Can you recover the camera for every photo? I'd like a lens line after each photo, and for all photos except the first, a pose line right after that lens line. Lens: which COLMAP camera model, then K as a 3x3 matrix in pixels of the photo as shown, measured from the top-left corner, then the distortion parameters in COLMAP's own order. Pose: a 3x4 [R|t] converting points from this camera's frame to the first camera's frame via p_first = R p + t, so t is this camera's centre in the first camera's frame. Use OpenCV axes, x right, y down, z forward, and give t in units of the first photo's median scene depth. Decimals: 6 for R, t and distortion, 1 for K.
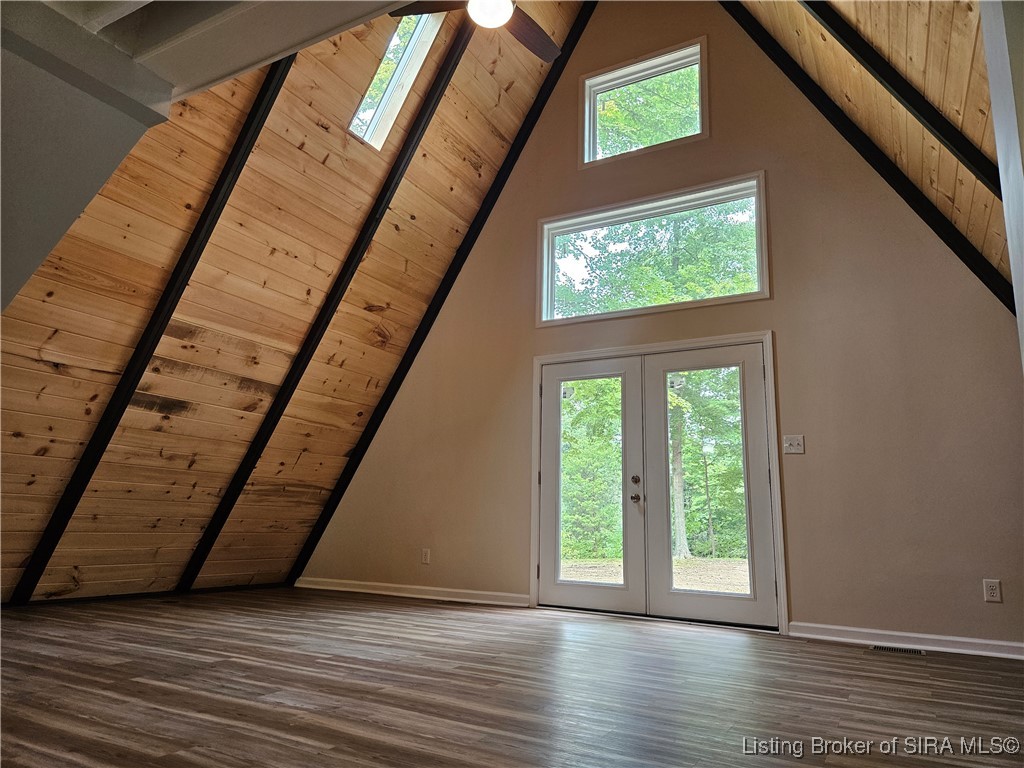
lens RADIAL K [[688.3, 0, 507.8], [0, 688.3, 387.9], [0, 0, 1]] dist [0.059701, -0.046830]
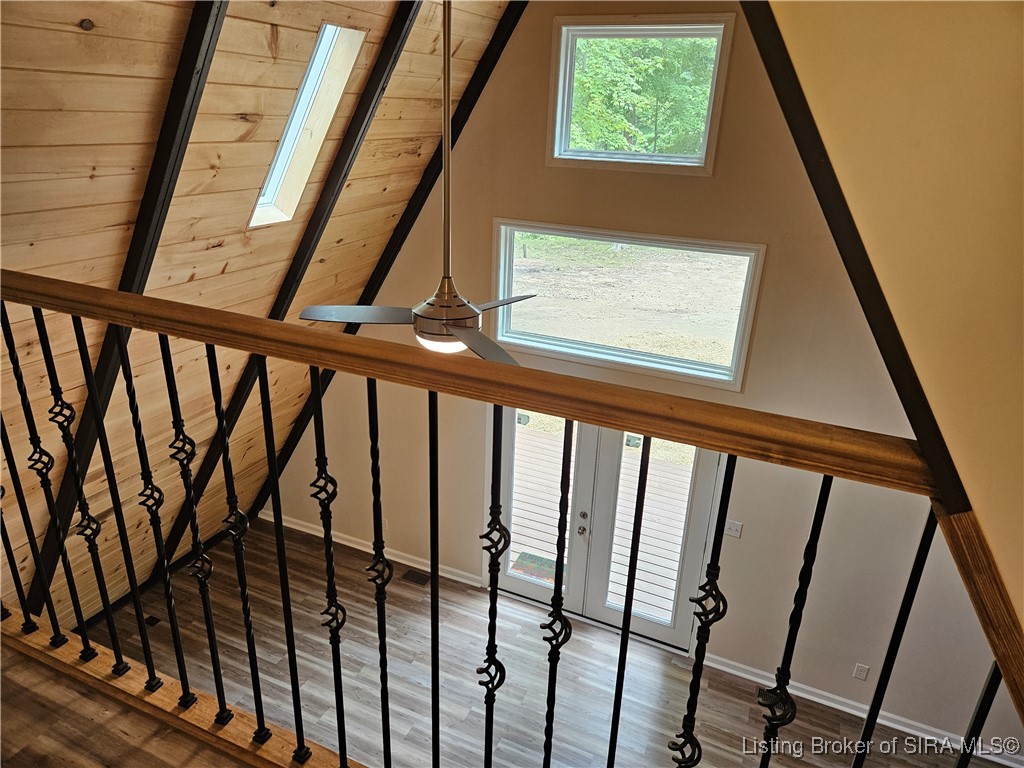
lens RADIAL K [[688.3, 0, 514.5], [0, 688.3, 383.3], [0, 0, 1]] dist [0.059701, -0.046830]
pose [[0.995242, -0.022120, 0.094892, -0.015944], [-0.033307, 0.837987, 0.544673, -0.607197], [-0.091567, -0.545242, 0.833263, 0.237166]]
